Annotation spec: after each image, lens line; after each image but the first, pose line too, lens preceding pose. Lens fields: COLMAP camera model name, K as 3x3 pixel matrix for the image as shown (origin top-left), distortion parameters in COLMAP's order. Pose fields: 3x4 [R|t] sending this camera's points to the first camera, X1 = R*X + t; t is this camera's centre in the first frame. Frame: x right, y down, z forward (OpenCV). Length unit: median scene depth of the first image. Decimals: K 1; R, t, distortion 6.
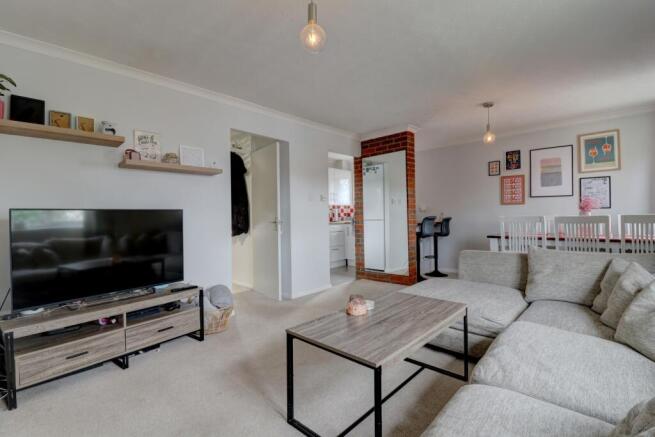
lens RADIAL K [[310.1, 0, 328.4], [0, 310.1, 215.3], [0, 0, 1]] dist [-0.002099, -0.000619]
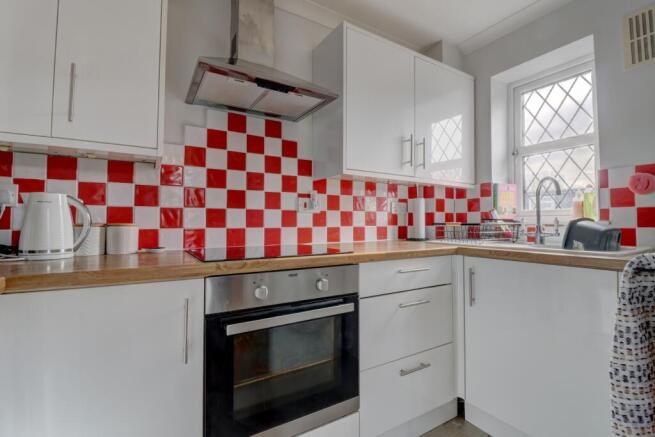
lens RADIAL K [[310.1, 0, 328.4], [0, 310.1, 215.3], [0, 0, 1]] dist [-0.002099, -0.000619]
pose [[0.965398, 0.012641, -0.260475, 0.017588], [-0.016949, 0.999754, -0.014300, 0.001899], [0.260230, 0.018220, 0.965375, 0.675565]]
